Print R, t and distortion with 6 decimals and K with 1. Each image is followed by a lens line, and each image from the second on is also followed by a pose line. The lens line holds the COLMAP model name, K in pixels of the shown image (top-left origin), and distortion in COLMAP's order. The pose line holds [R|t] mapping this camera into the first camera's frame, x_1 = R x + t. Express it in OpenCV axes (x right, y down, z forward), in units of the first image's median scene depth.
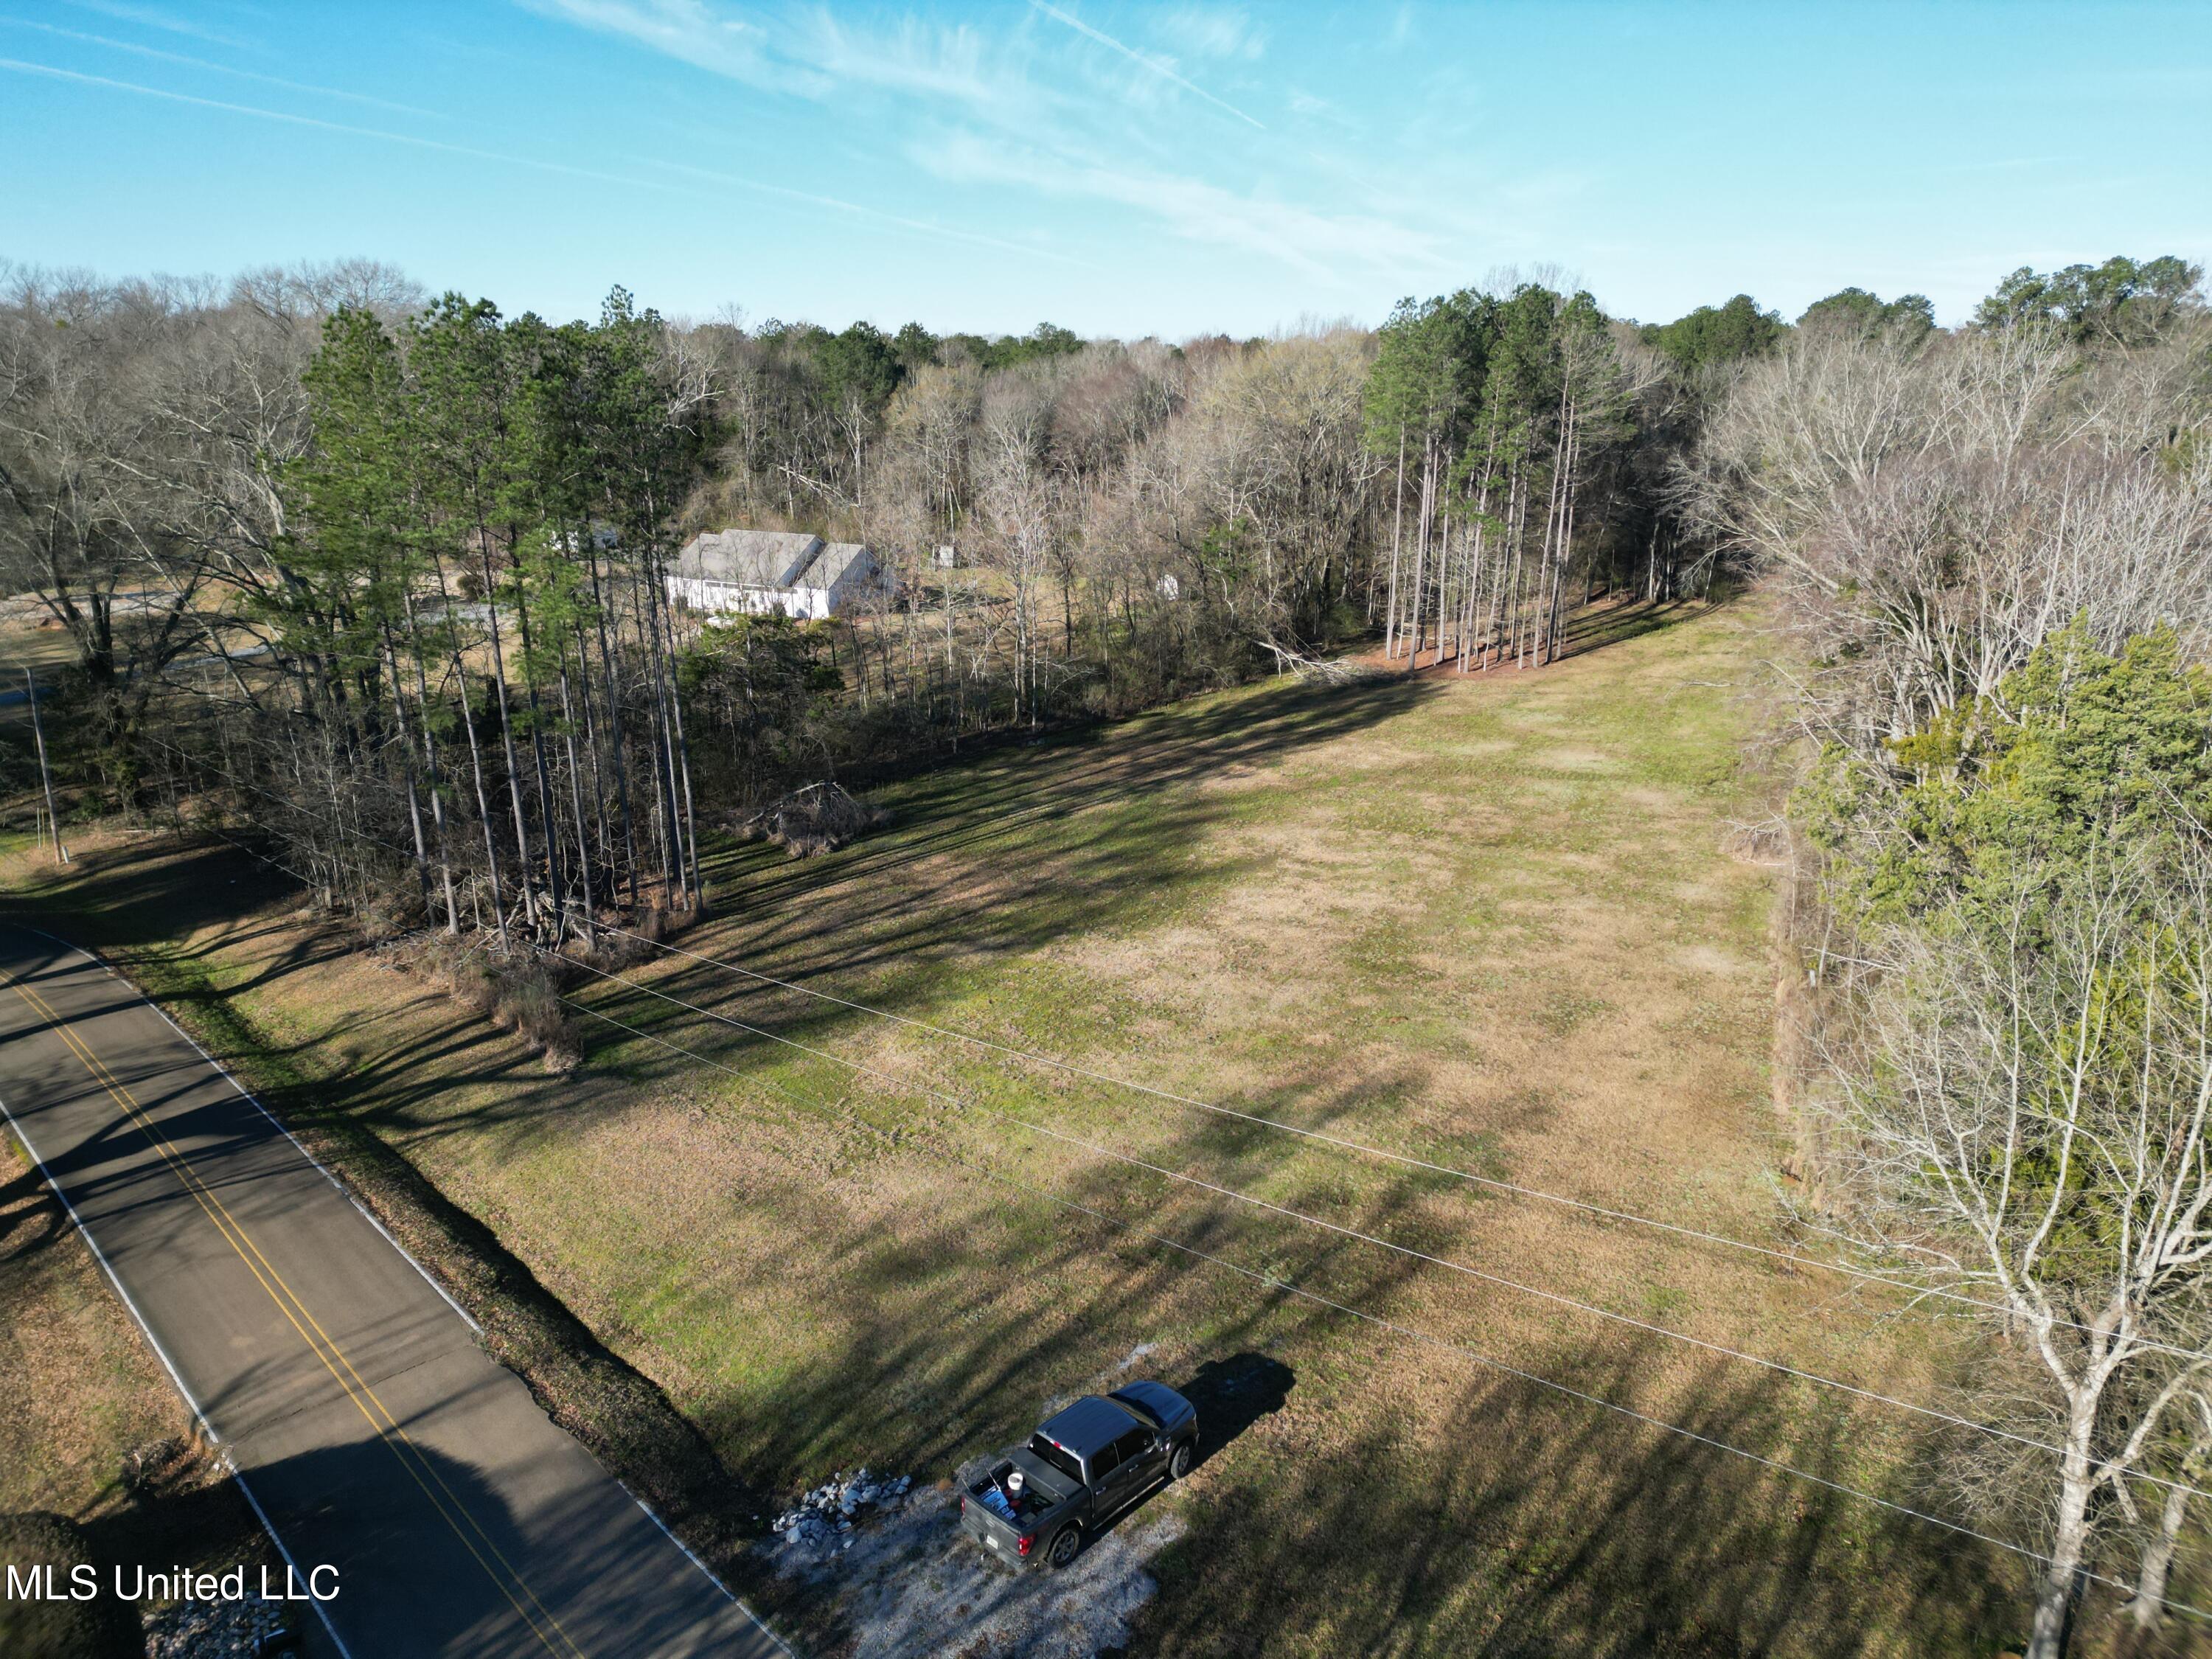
lens RADIAL K [[1519.5, 0, 1106.0], [0, 1519.5, 829.5], [0, 0, 1]] dist [0.095753, -0.100757]
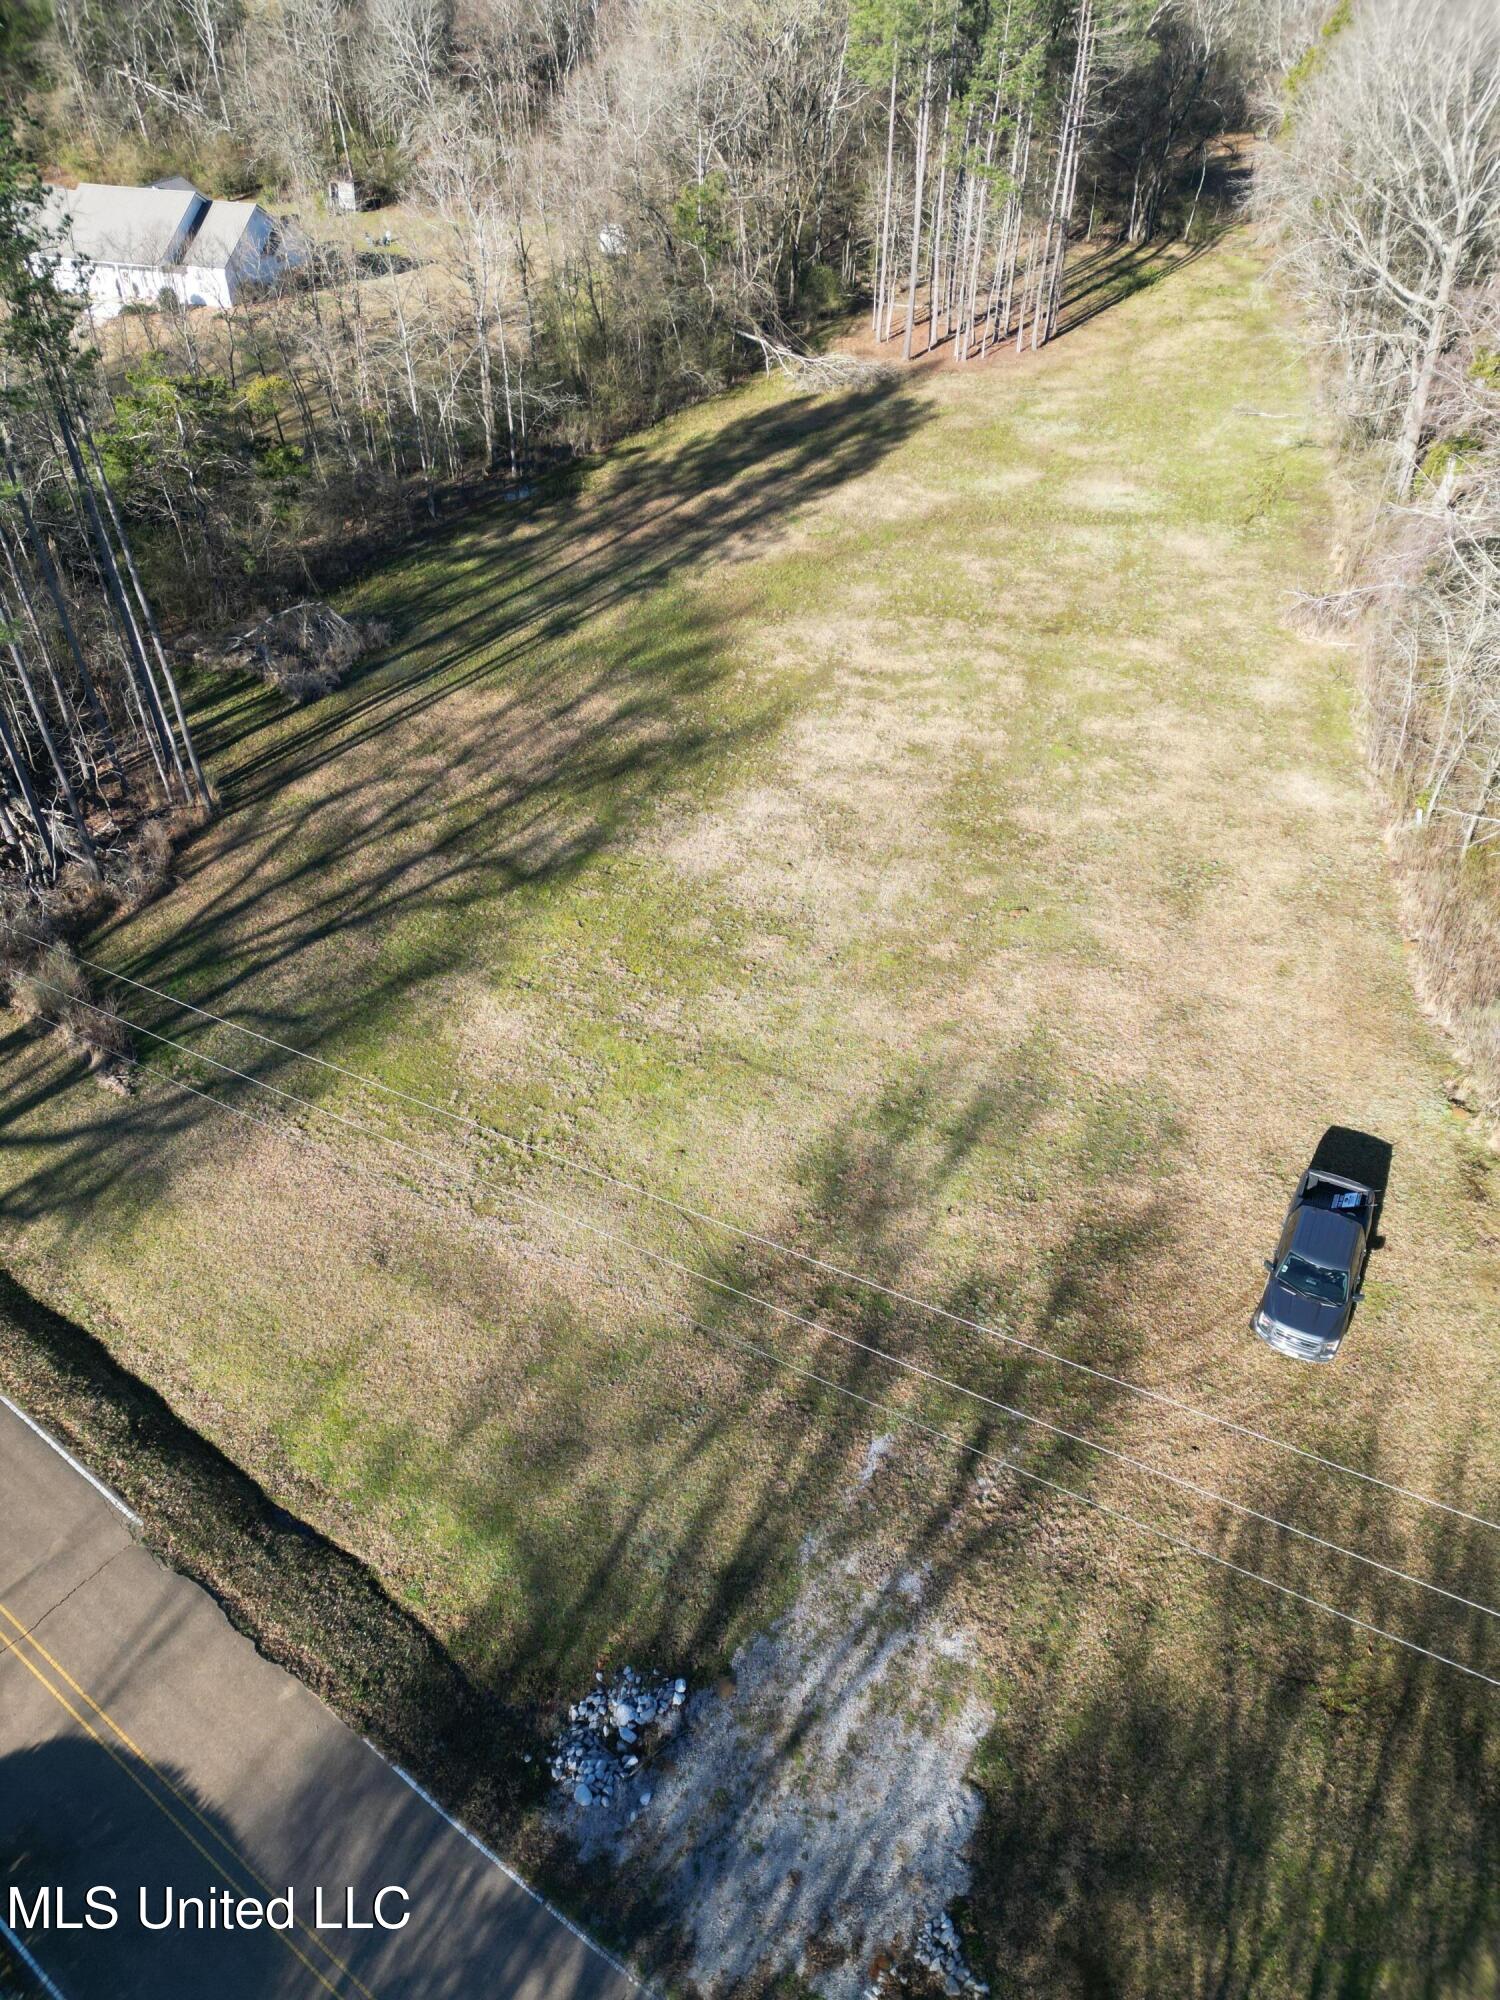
lens RADIAL K [[1373.9, 0, 750.0], [0, 1373.9, 1000.0], [0, 0, 1]] dist [0.095753, -0.100757]
pose [[0.986235, -0.104571, 0.128081, -0.068324], [0.048240, 0.922889, 0.382033, -0.122963], [-0.158154, -0.370596, 0.915230, 0.168776]]
